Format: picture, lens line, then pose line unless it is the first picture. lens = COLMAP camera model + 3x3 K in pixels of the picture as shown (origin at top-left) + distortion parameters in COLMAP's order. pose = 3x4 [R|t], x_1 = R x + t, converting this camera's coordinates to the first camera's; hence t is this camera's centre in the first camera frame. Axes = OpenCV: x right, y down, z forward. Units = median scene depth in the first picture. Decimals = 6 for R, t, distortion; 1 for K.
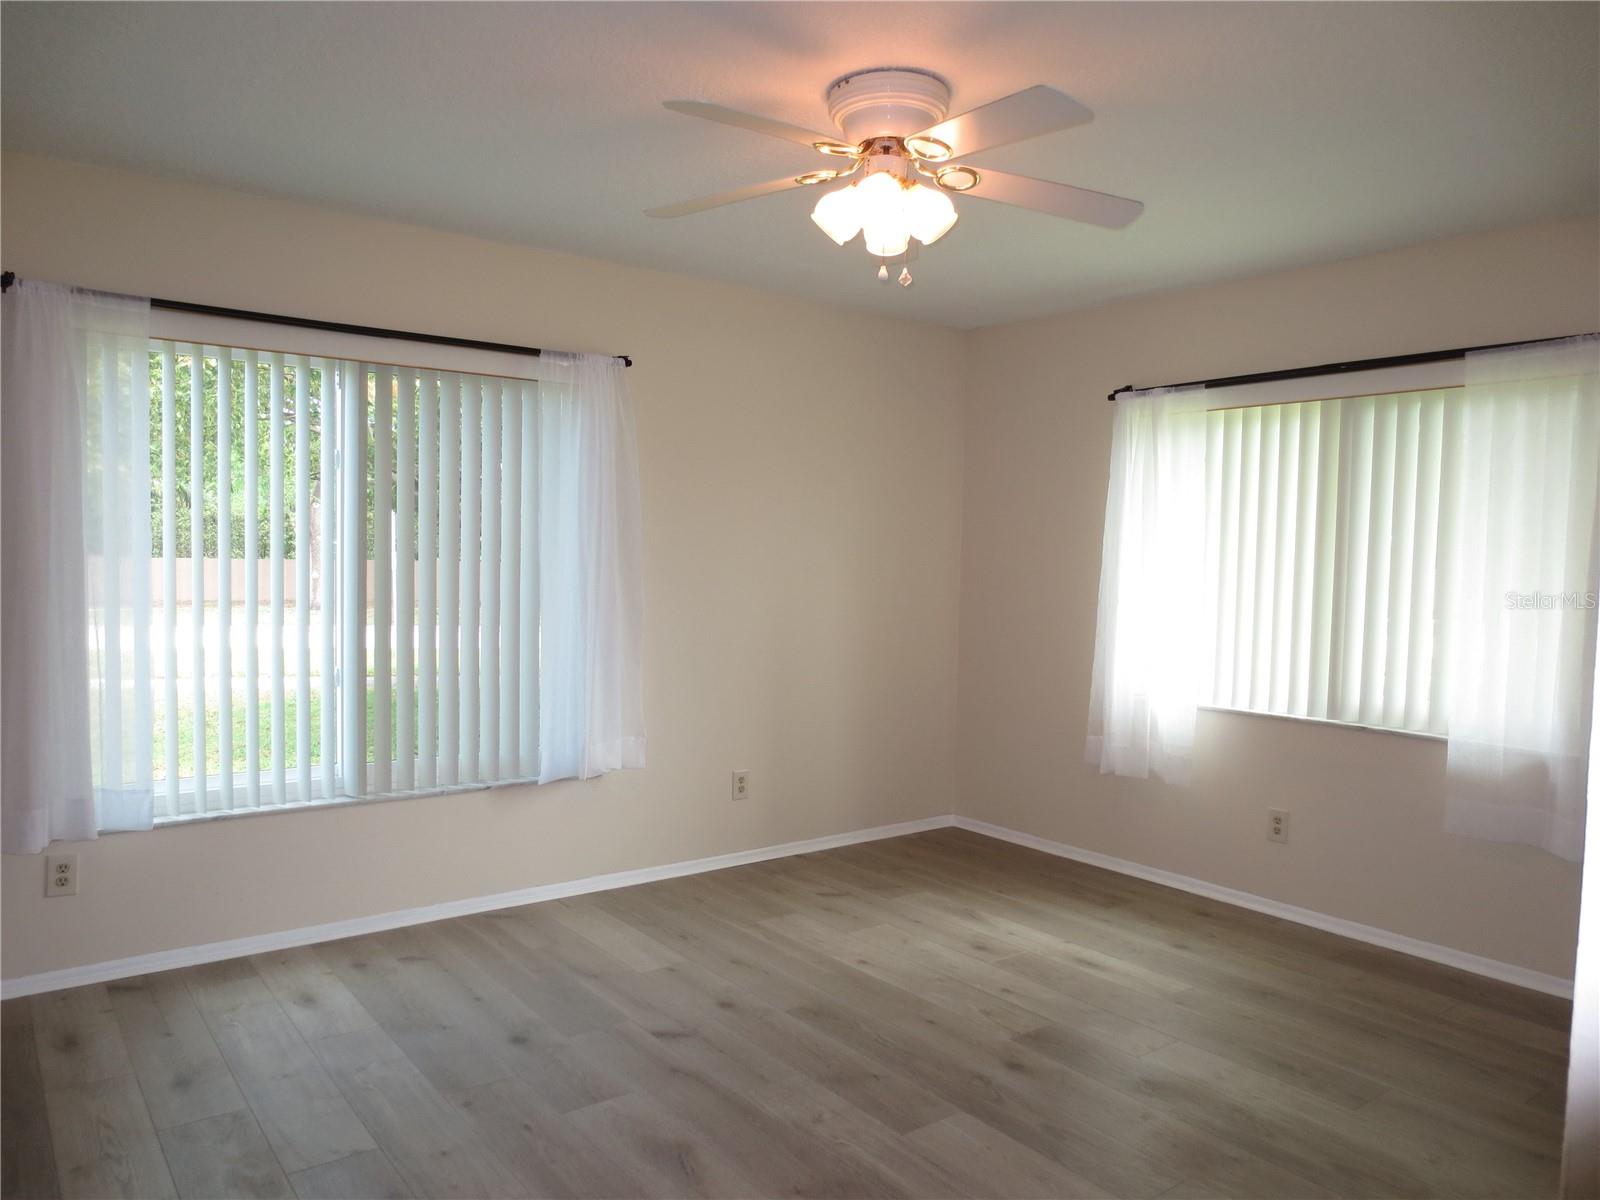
lens RADIAL K [[1132.2, 0, 799.8], [0, 1132.2, 601.0], [0, 0, 1]] dist [-0.035277, 0.017907]
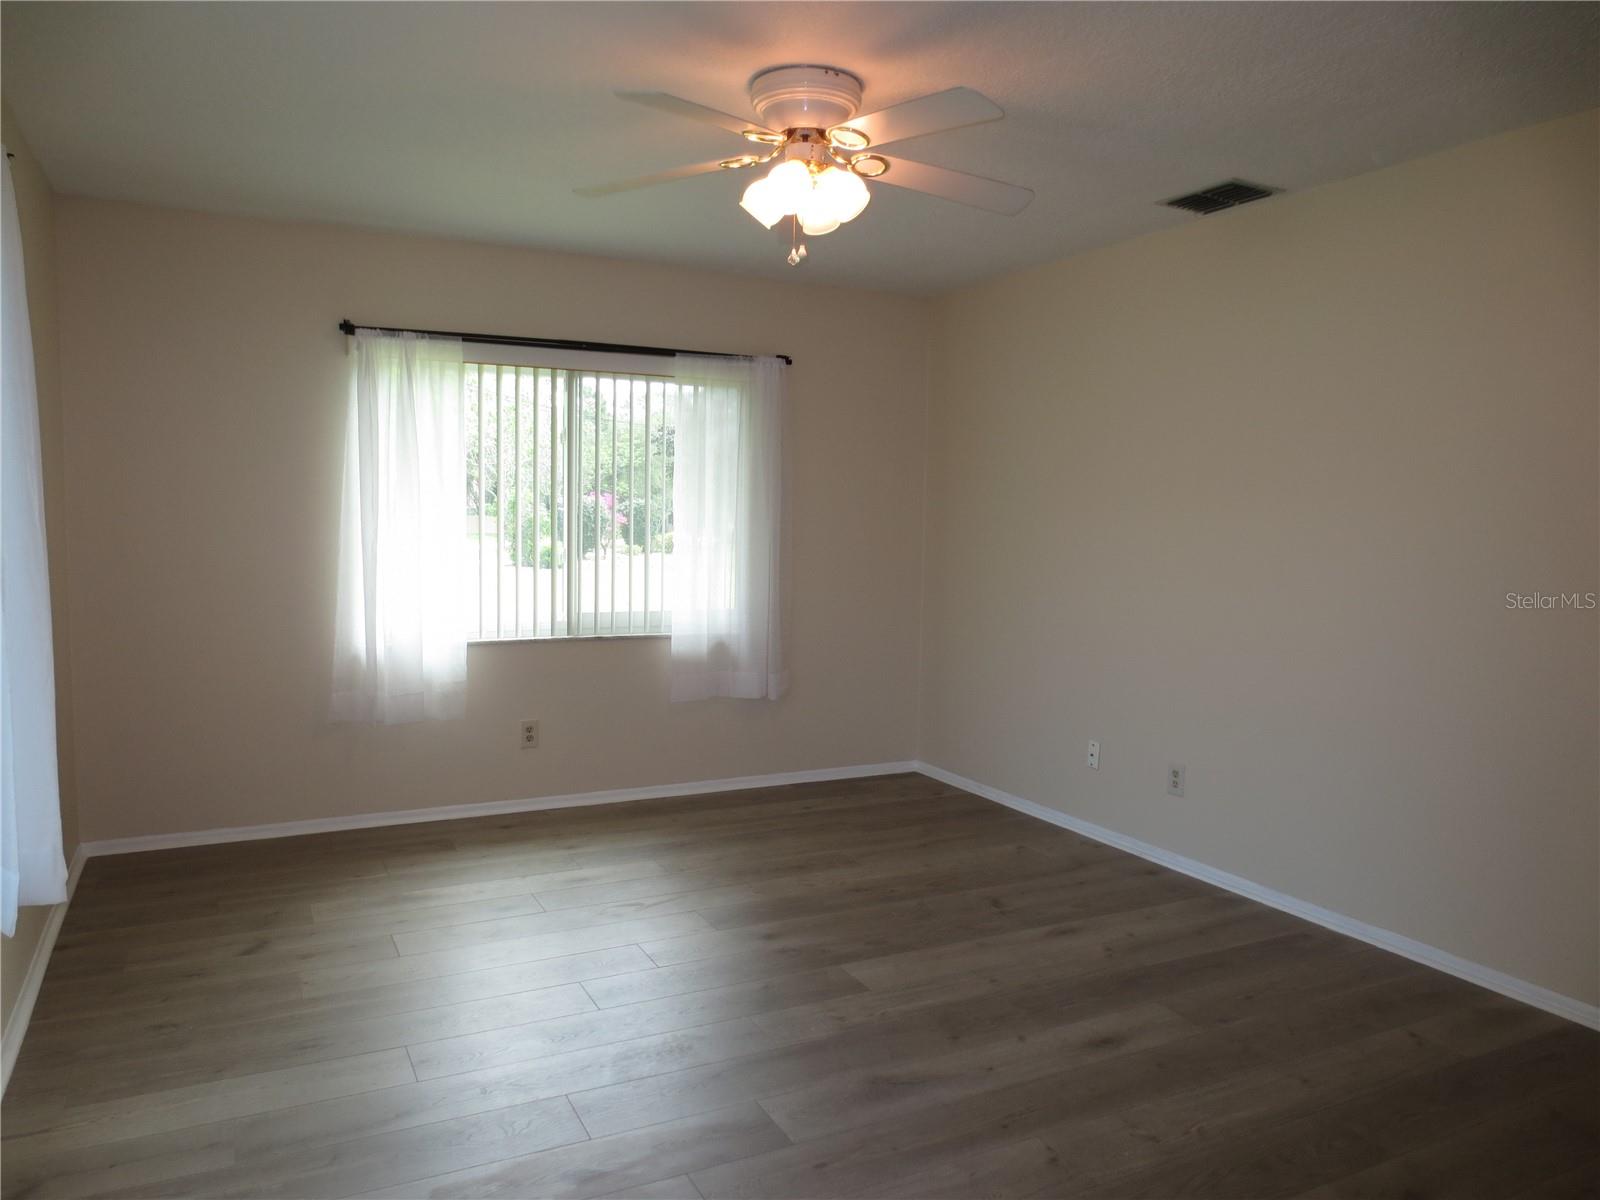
lens RADIAL K [[1132.2, 0, 793.0], [0, 1132.2, 594.3], [0, 0, 1]] dist [-0.035277, 0.017907]
pose [[0.179495, -0.088336, 0.979785, -0.739249], [0.028855, 0.996005, 0.084512, -0.038300], [-0.983336, 0.013102, 0.181326, 0.587870]]
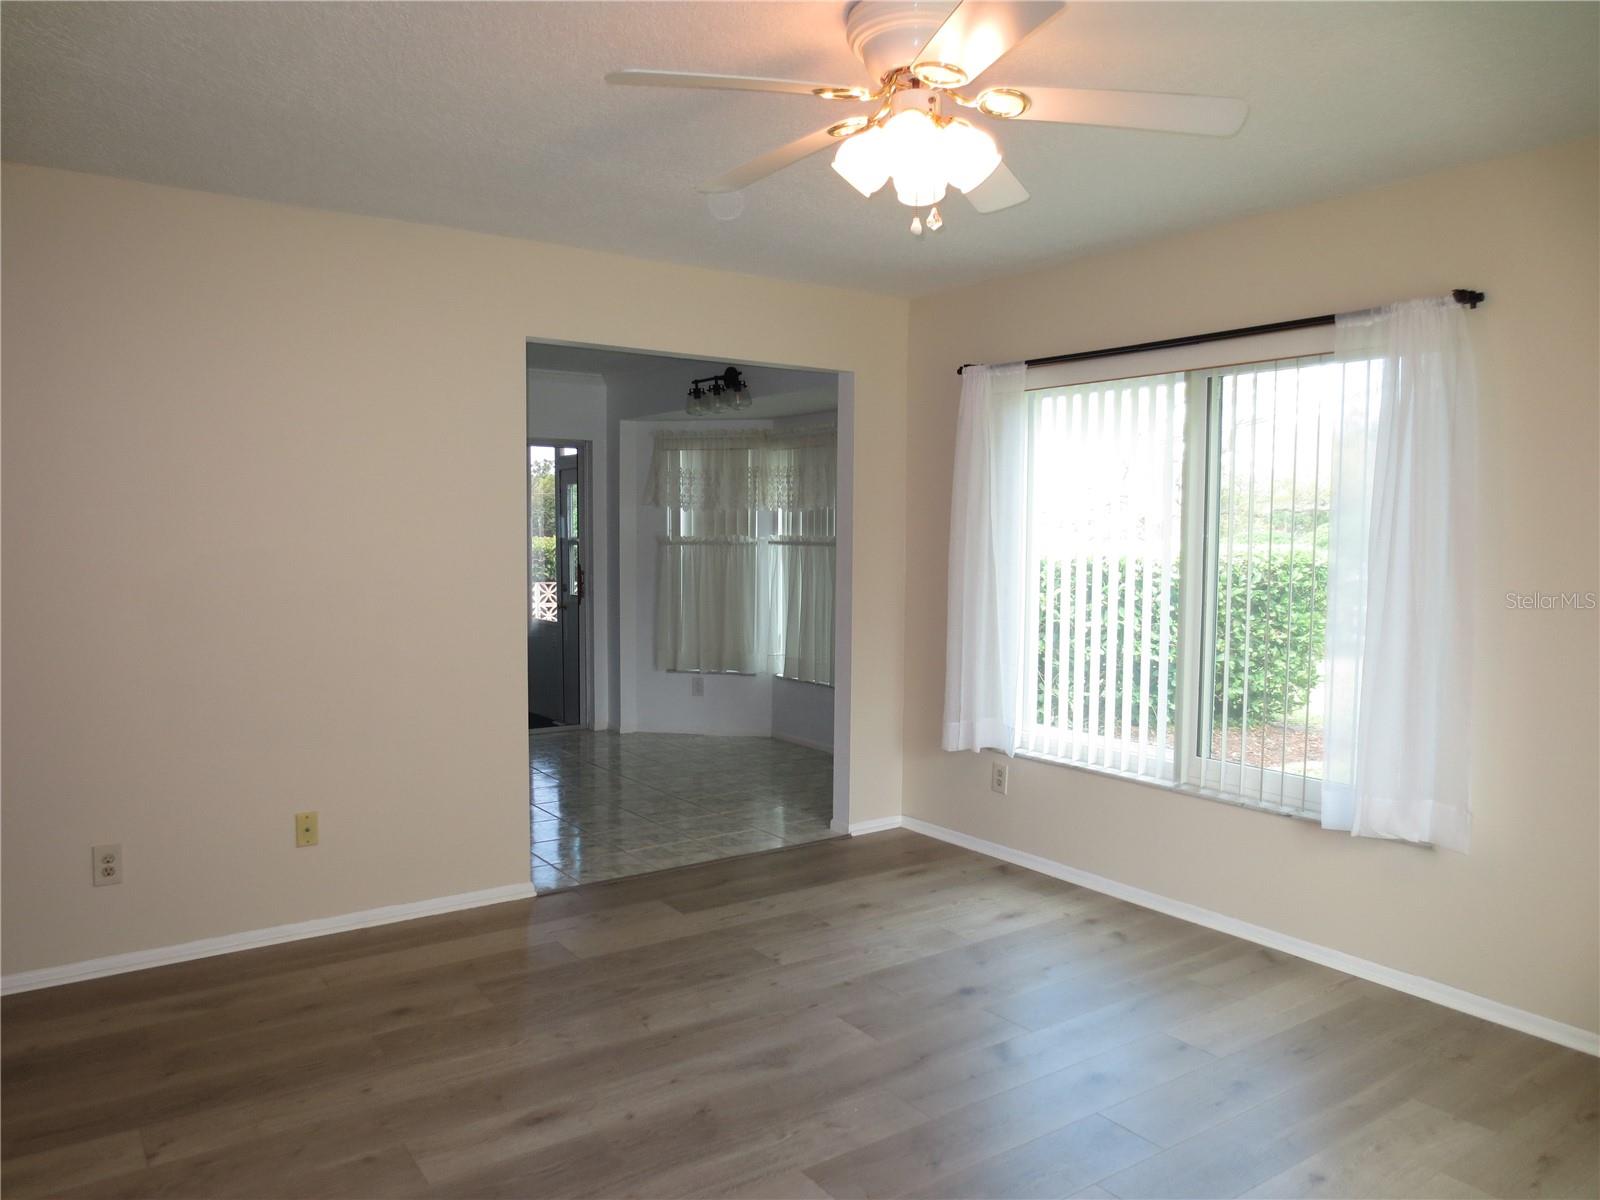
lens RADIAL K [[1132.2, 0, 789.6], [0, 1132.2, 613.1], [0, 0, 1]] dist [-0.035277, 0.017907]
pose [[-0.042186, 0.054240, -0.997636, 0.685277], [-0.053607, 0.996964, 0.056470, -0.027578], [0.997671, 0.055862, -0.039151, 0.686913]]
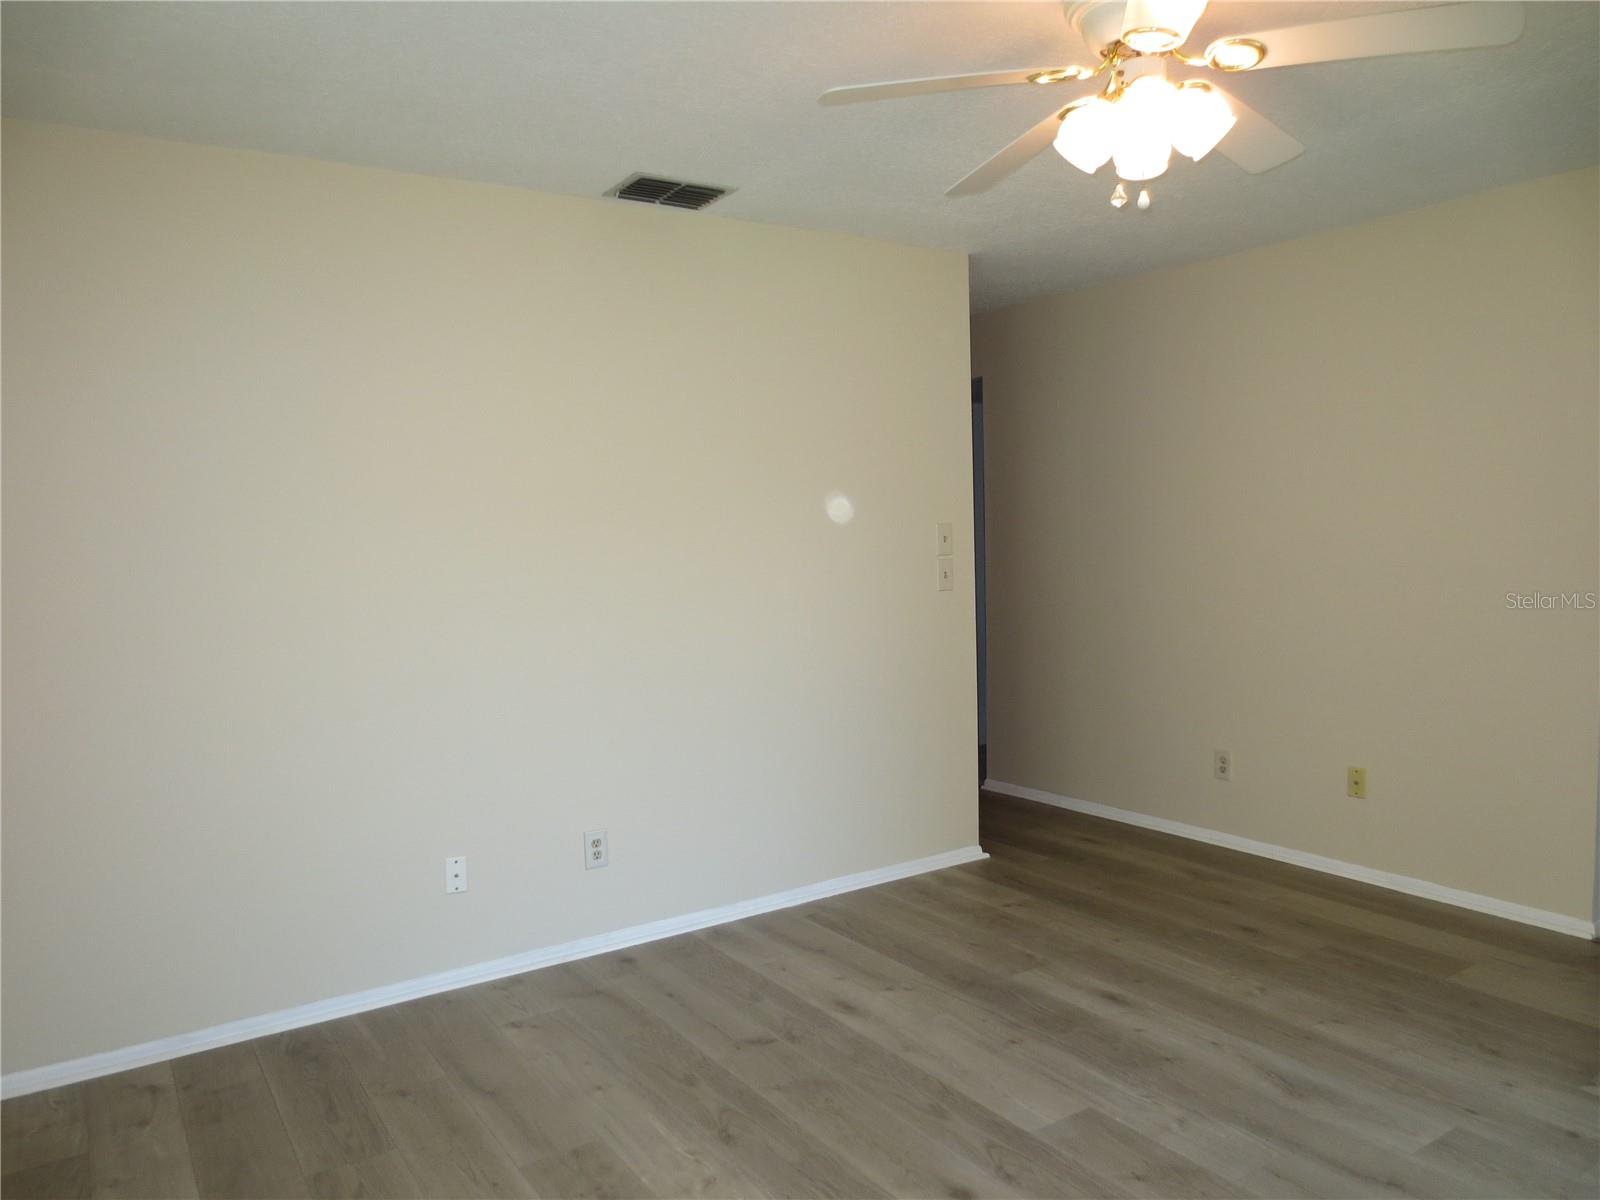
lens RADIAL K [[1132.2, 0, 796.9], [0, 1132.2, 596.7], [0, 0, 1]] dist [-0.035277, 0.017907]
pose [[-0.997876, 0.001964, 0.065119, 0.198512], [0.009037, 0.994056, 0.108495, -0.066629], [-0.064519, 0.108853, -0.991962, 1.355103]]
